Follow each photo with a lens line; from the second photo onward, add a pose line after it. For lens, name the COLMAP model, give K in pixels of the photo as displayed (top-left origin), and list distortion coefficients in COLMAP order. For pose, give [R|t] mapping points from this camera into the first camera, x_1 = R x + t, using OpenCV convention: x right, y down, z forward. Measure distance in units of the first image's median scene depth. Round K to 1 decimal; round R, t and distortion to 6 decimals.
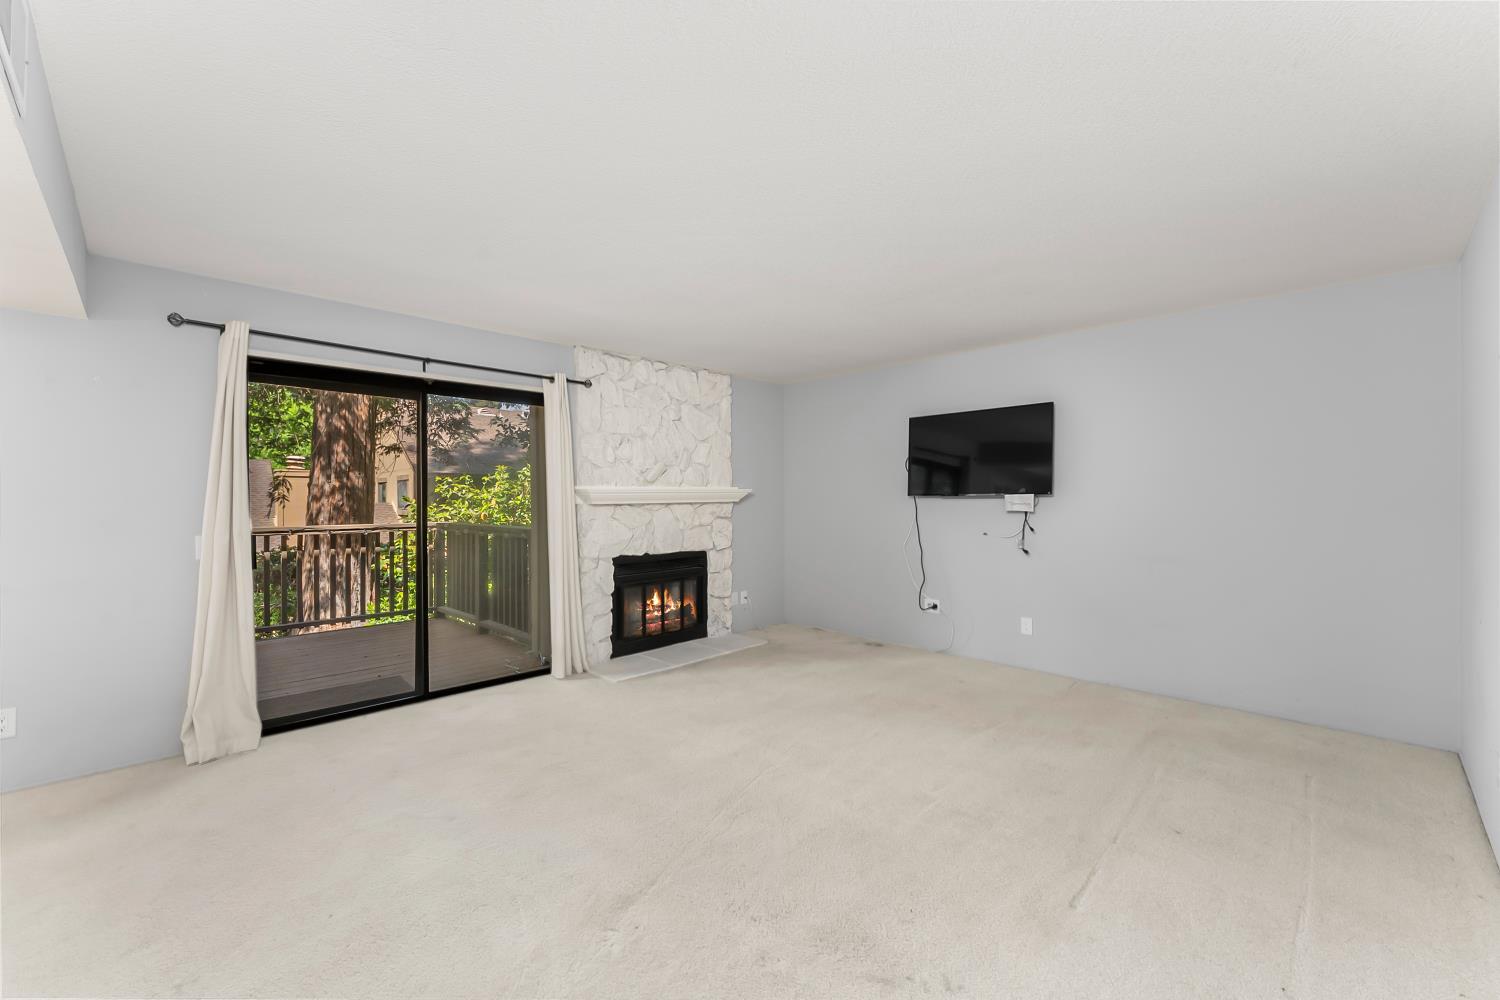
lens RADIAL K [[607.3, 0, 750.0], [0, 607.3, 500.0], [0, 0, 1]] dist [-0.000063, 0.000012]
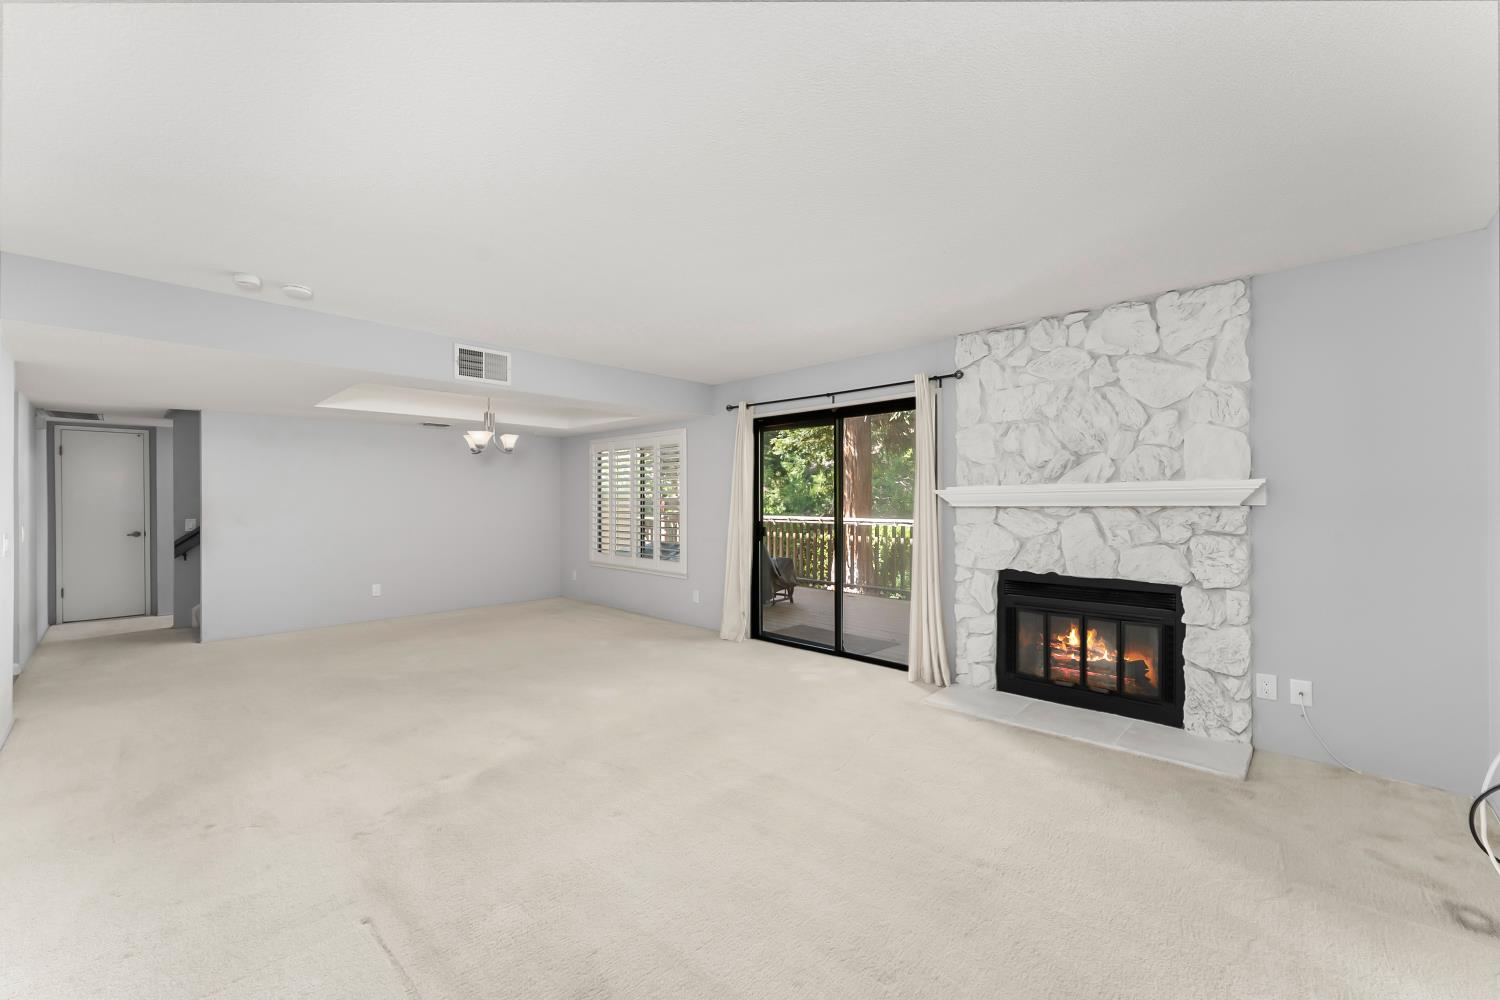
lens RADIAL K [[597.5, 0, 750.0], [0, 597.5, 500.0], [0, 0, 1]] dist [-0.001394, -0.000025]
pose [[0.021534, 0.001201, -0.999767, 0.567903], [-0.000941, 0.999999, 0.001181, -0.003435], [0.999768, 0.000915, 0.021535, 0.608083]]
